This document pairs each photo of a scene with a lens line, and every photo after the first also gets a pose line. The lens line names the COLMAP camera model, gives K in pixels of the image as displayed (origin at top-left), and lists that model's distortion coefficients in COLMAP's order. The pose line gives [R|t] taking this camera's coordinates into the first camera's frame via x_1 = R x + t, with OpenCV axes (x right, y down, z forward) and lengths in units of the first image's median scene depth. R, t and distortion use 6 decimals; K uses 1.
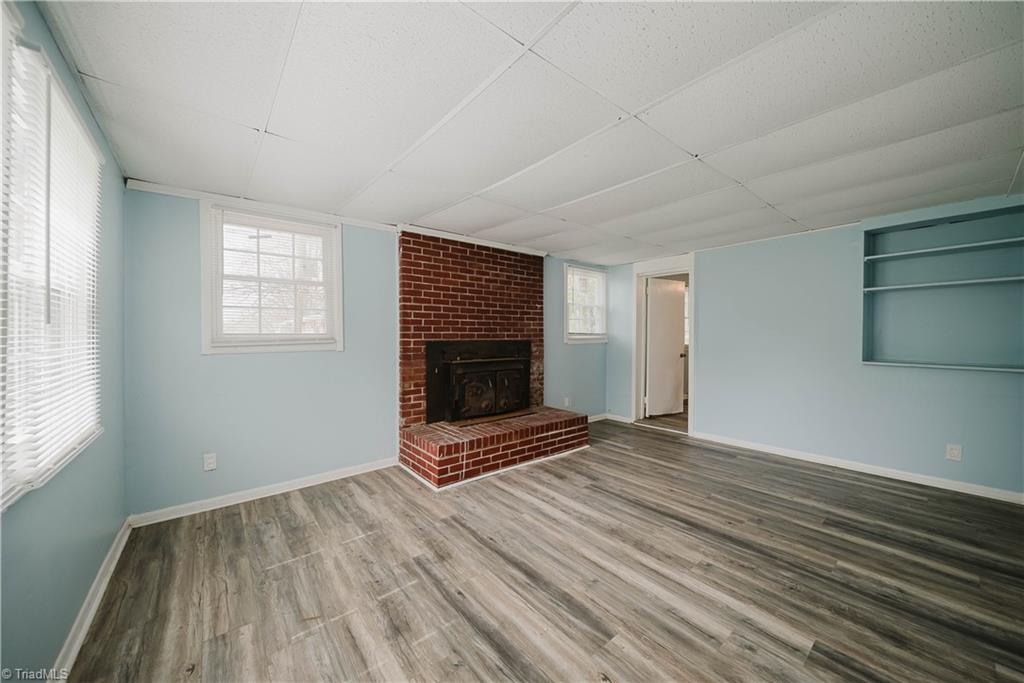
lens RADIAL K [[374.0, 0, 512.0], [0, 374.0, 341.5], [0, 0, 1]] dist [0.000681, 0.000005]
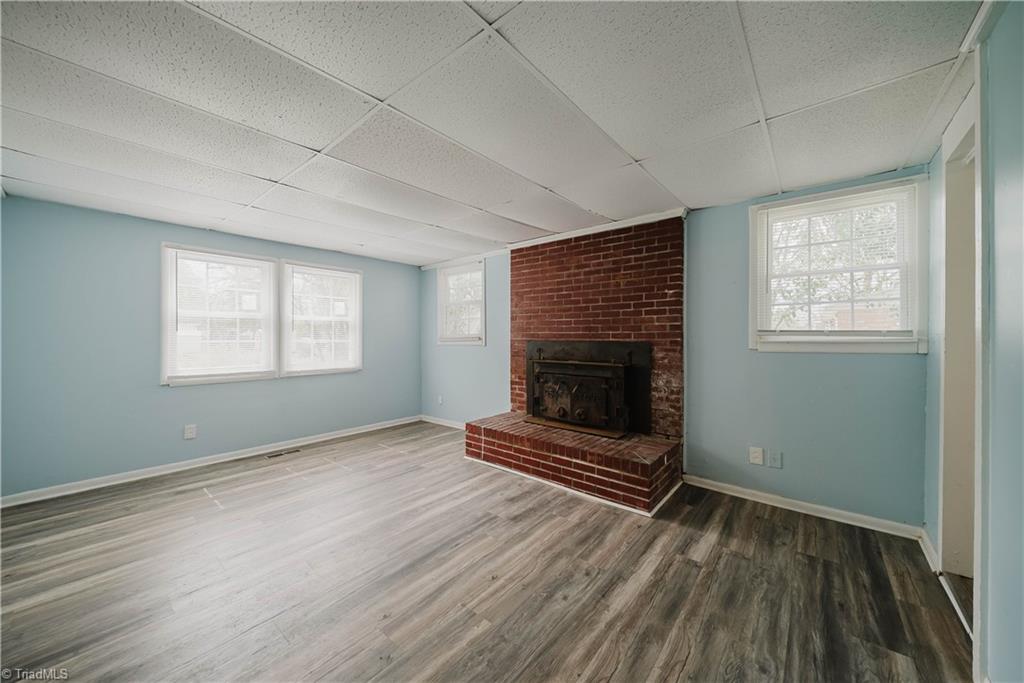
lens RADIAL K [[374.6, 0, 508.9], [0, 374.6, 339.0], [0, 0, 1]] dist [0.013435, -0.009230]
pose [[0.168685, 0.006588, -0.985648, 0.943460], [-0.019579, 0.999803, 0.003332, -0.008153], [0.985476, 0.018736, 0.168780, 0.811285]]
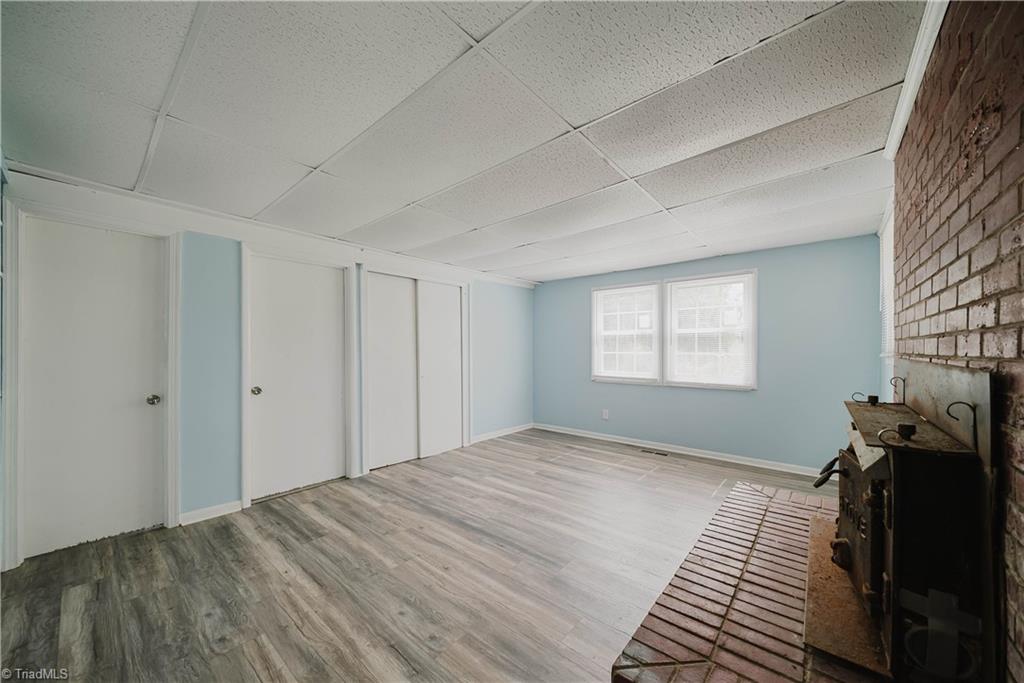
lens RADIAL K [[356.9, 0, 508.0], [0, 356.9, 351.5], [0, 0, 1]] dist [0.008315, -0.007757]
pose [[-0.986543, -0.000168, -0.163503, 0.377306], [-0.004275, 0.999684, 0.024764, -0.018916], [0.163447, 0.025130, -0.986232, 1.483733]]
